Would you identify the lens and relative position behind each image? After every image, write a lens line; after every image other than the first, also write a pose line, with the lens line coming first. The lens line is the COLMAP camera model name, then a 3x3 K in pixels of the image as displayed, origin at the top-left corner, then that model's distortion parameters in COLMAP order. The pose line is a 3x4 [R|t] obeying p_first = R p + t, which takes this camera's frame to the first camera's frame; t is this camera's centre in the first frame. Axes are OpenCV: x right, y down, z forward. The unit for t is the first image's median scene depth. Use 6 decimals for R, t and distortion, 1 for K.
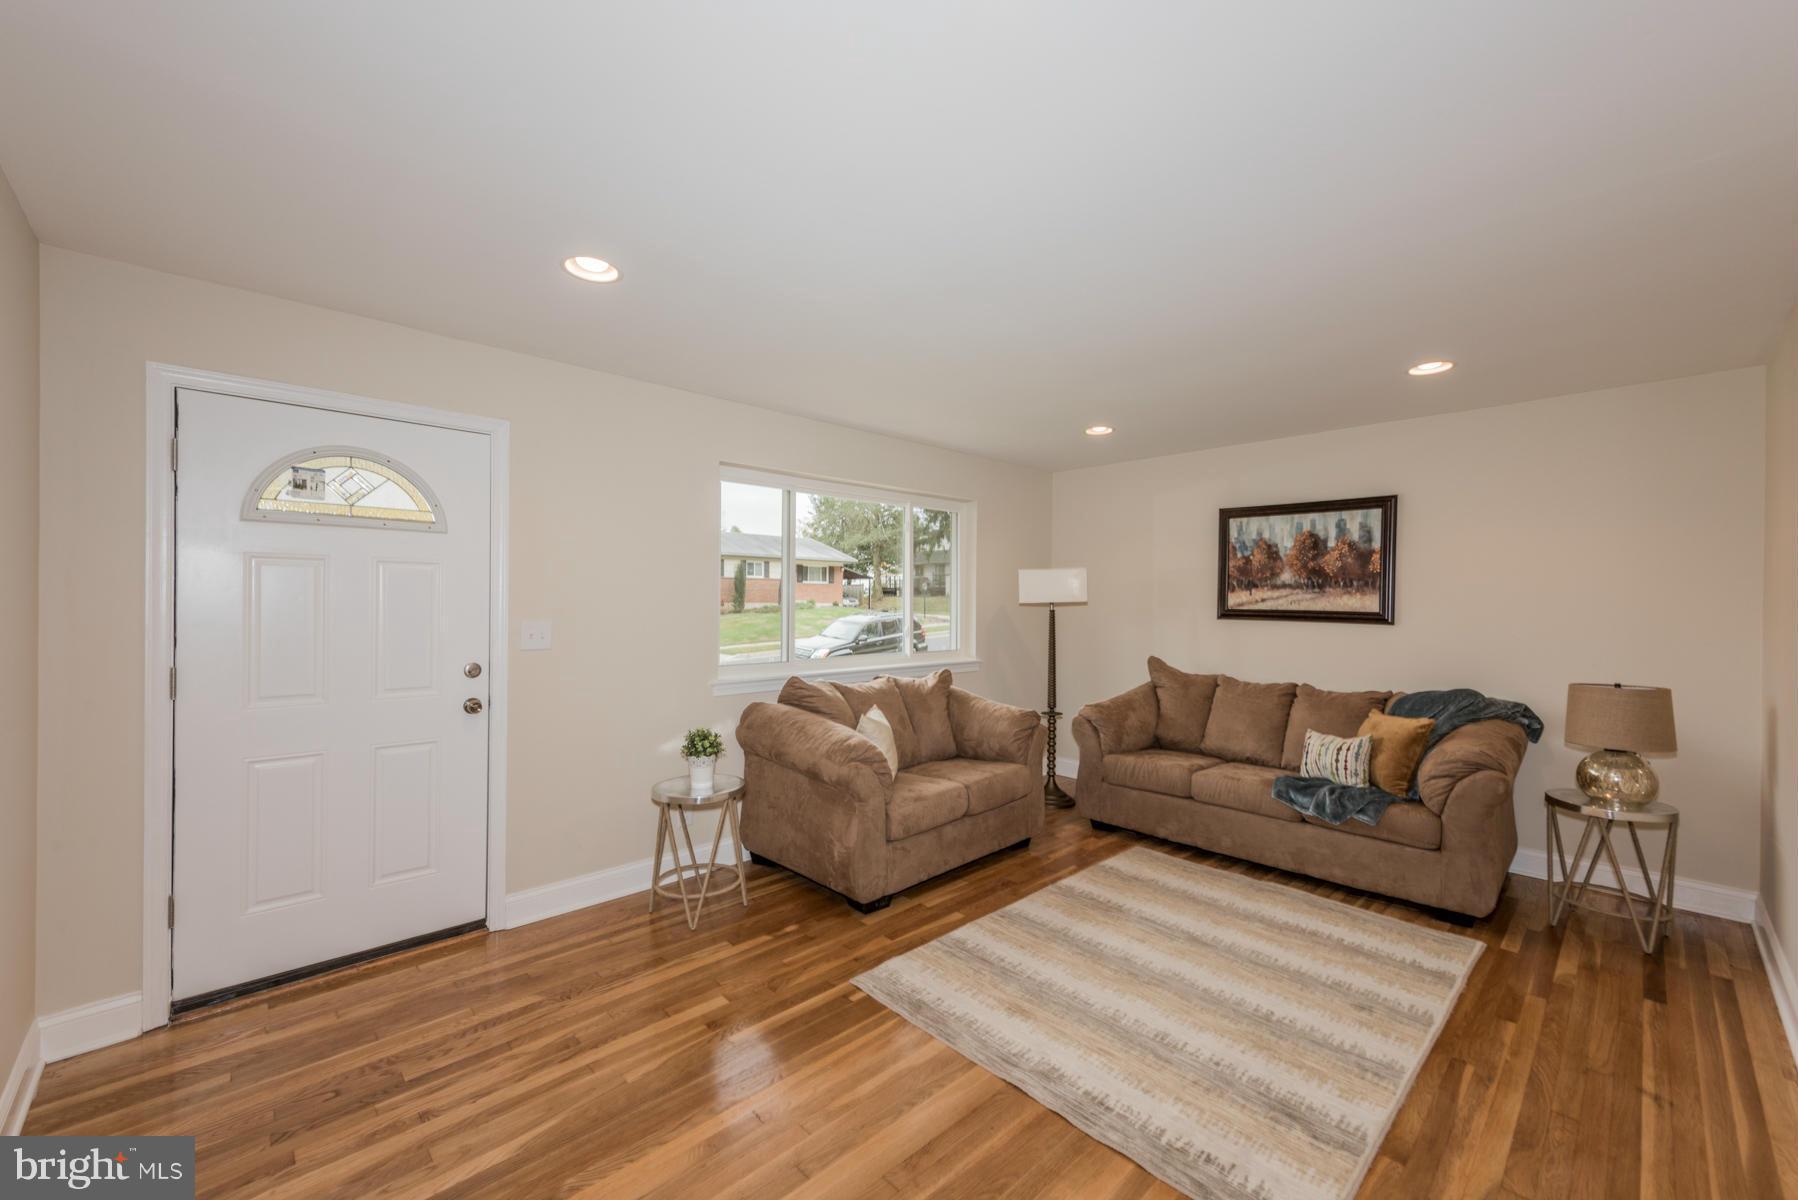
lens RADIAL K [[704.5, 0, 895.7], [0, 704.5, 599.8], [0, 0, 1]] dist [0.009793, -0.002287]
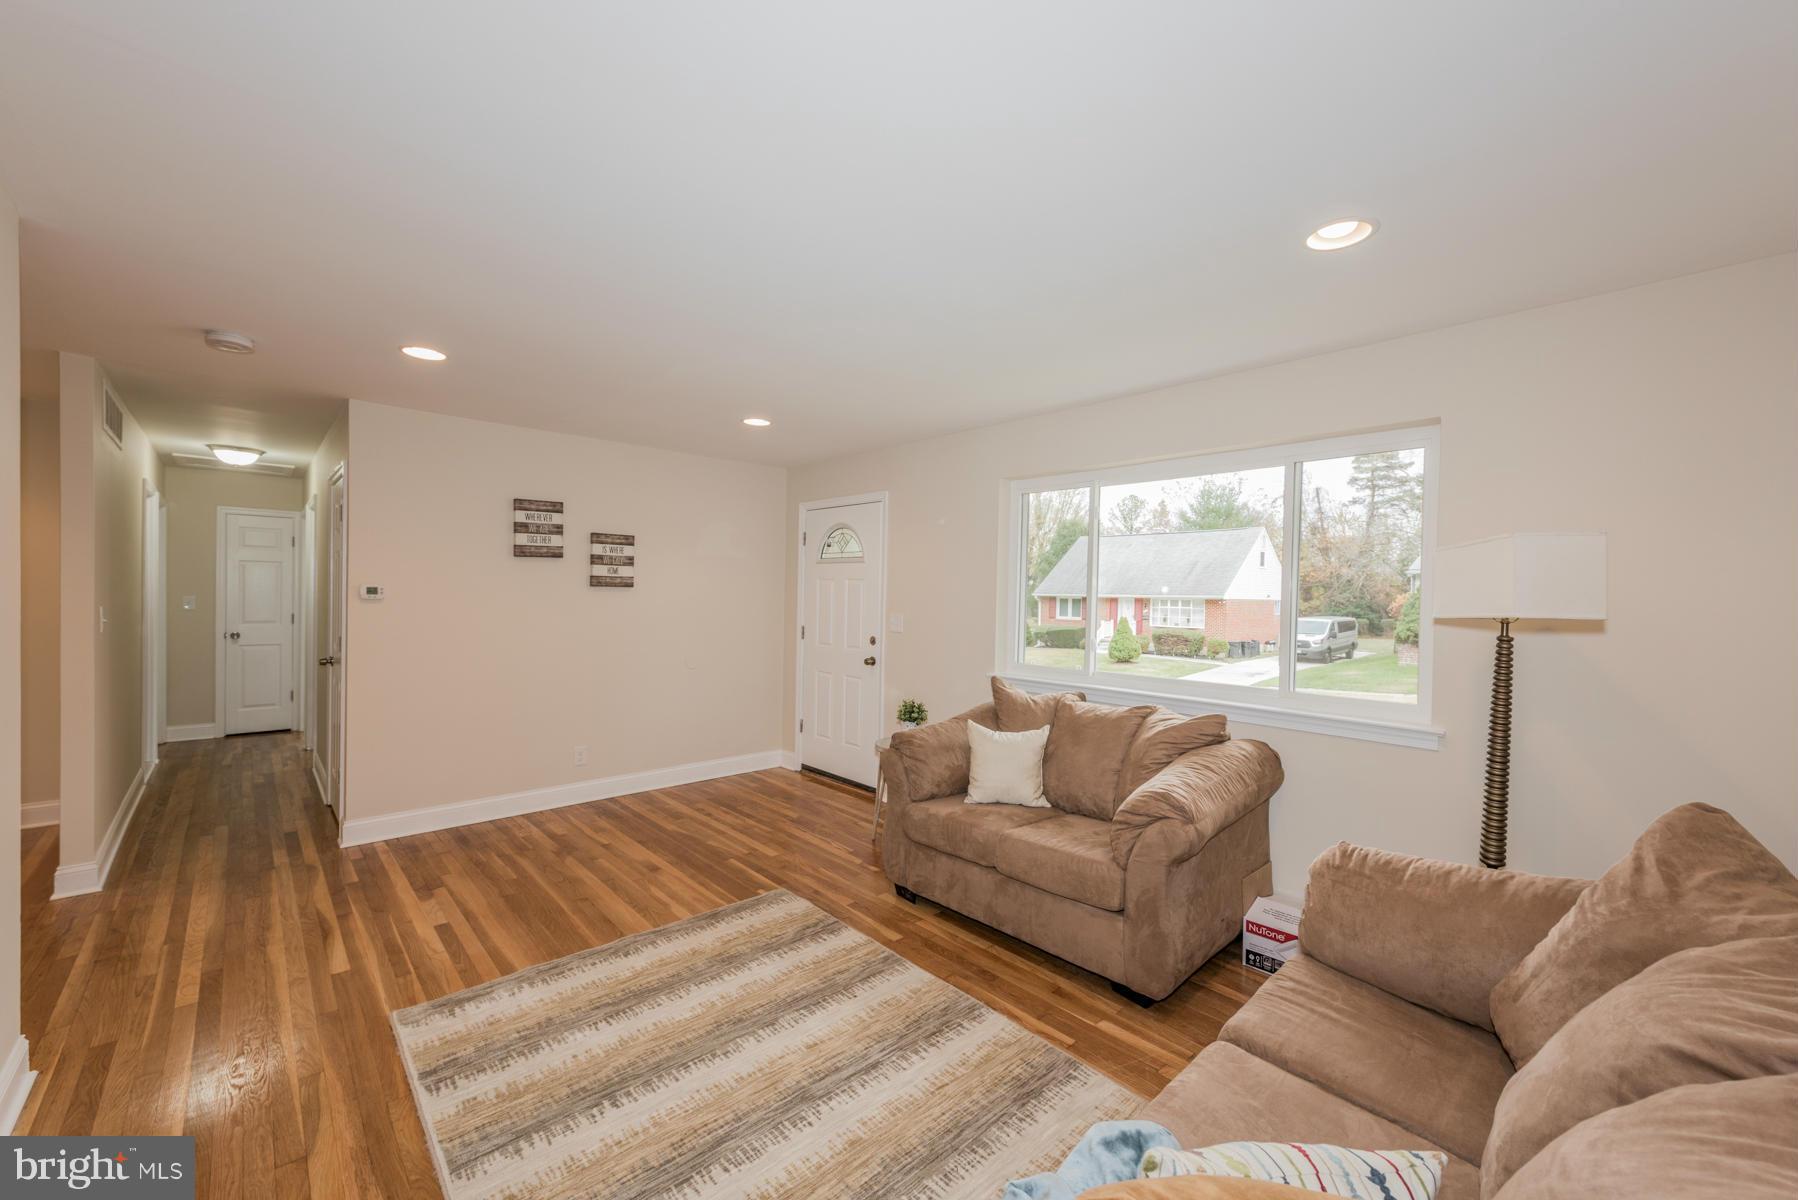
lens RADIAL K [[704.5, 0, 917.6], [0, 704.5, 600.1], [0, 0, 1]] dist [0.009793, -0.002287]
pose [[0.004877, 0.003419, -0.999982, 0.923640], [-0.018042, 0.999832, 0.003331, -0.004290], [0.999825, 0.018026, 0.004938, 0.914767]]
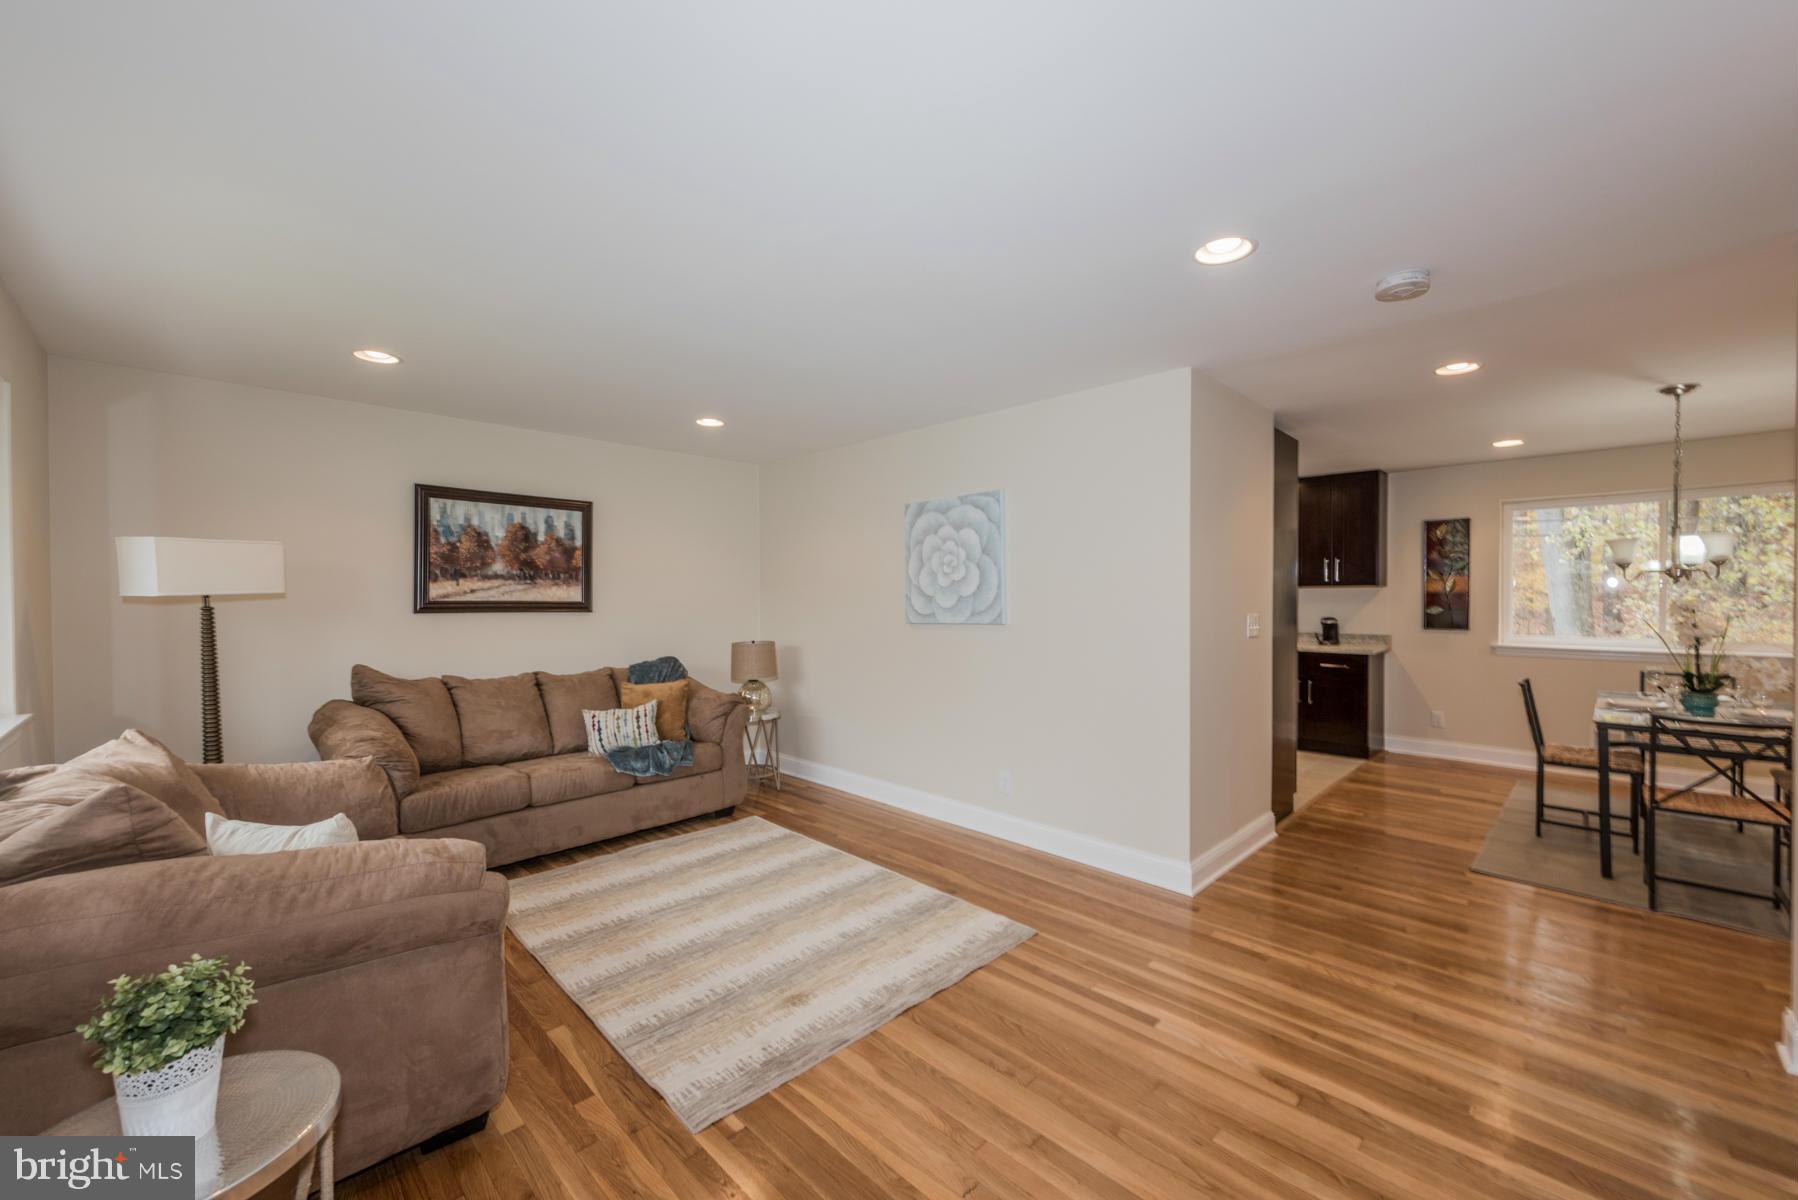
lens RADIAL K [[704.5, 0, 903.4], [0, 704.5, 604.7], [0, 0, 1]] dist [0.009793, -0.002287]
pose [[-0.026479, -0.019503, 0.999459, -0.566463], [0.001929, 0.999807, 0.019561, 0.001572], [-0.999648, 0.002446, -0.026436, 0.601534]]
